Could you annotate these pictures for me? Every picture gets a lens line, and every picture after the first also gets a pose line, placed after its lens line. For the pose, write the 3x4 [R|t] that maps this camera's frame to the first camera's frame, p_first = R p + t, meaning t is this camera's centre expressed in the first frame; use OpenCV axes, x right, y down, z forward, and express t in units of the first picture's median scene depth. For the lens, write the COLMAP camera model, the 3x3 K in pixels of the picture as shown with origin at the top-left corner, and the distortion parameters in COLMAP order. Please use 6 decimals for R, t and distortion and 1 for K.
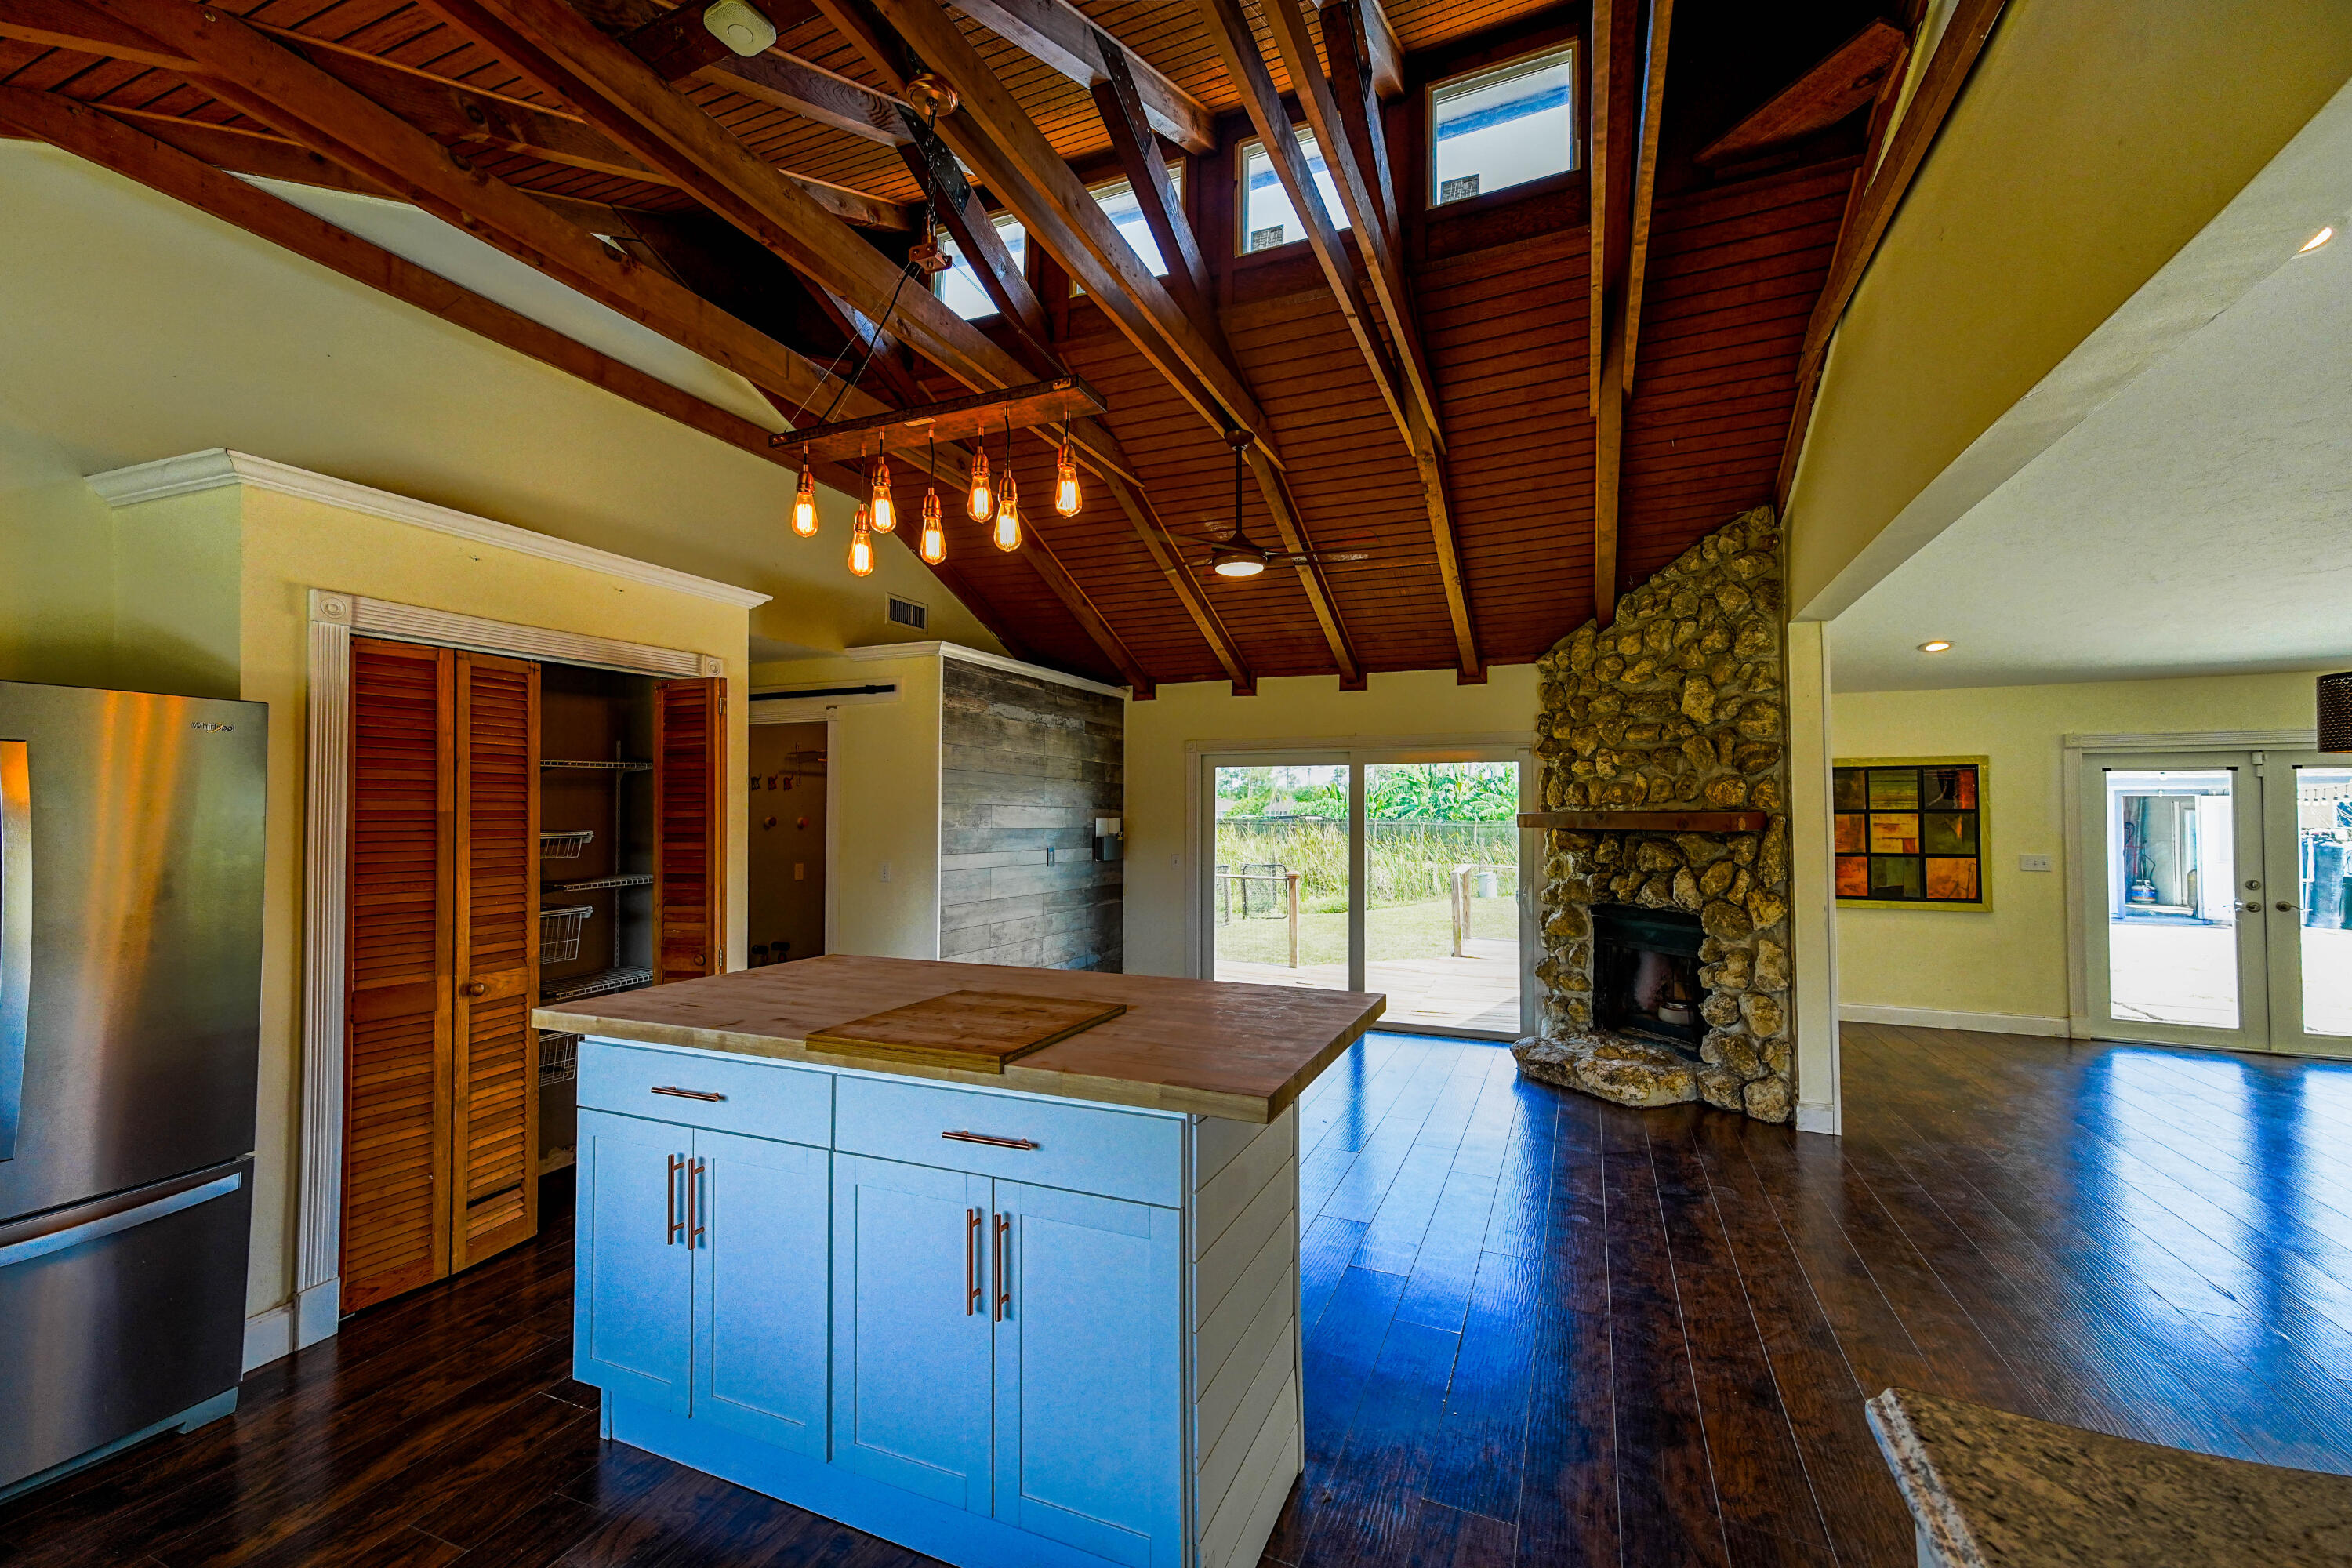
lens RADIAL K [[960.8, 0, 1168.4], [0, 960.8, 800.2], [0, 0, 1]] dist [-0.000132, 0.000130]
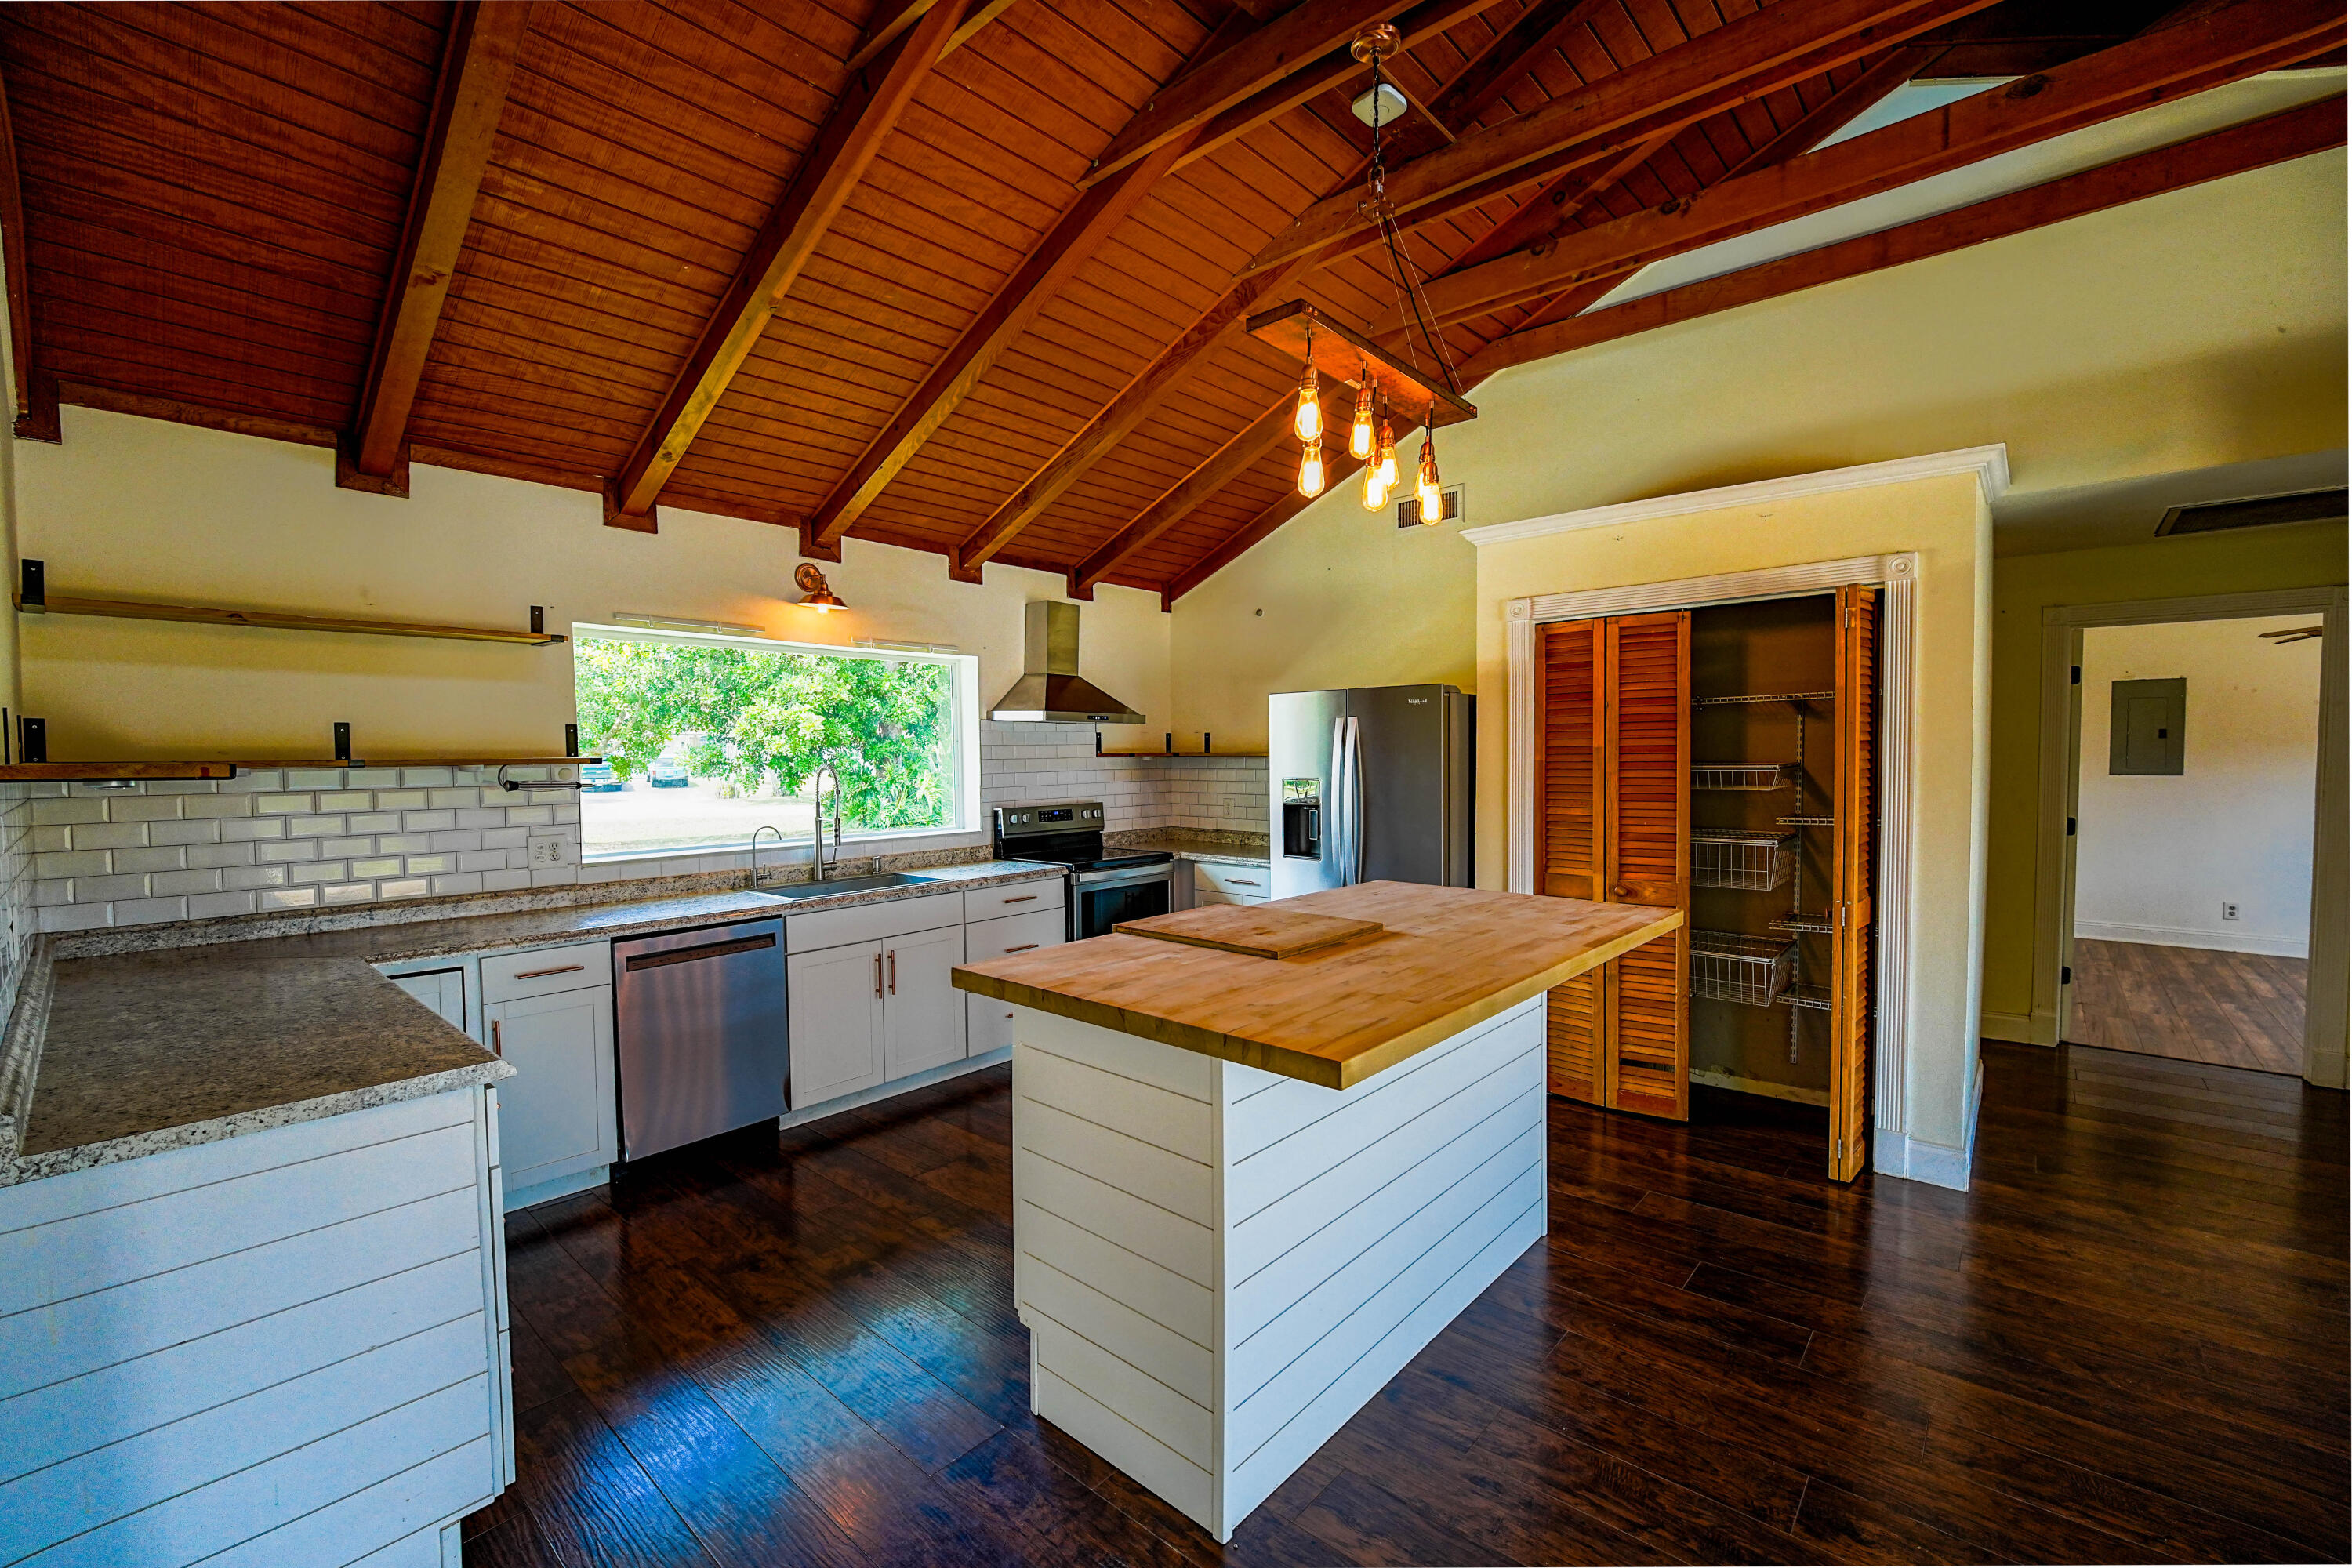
lens RADIAL K [[975.6, 0, 1176.0], [0, 975.6, 784.0], [0, 0, 1]] dist [0.000170, -0.000014]
pose [[-0.309859, 0.031573, -0.950258, 0.656147], [0.016325, 0.999478, 0.027885, 0.016404], [0.950642, -0.006873, -0.310213, 0.862615]]
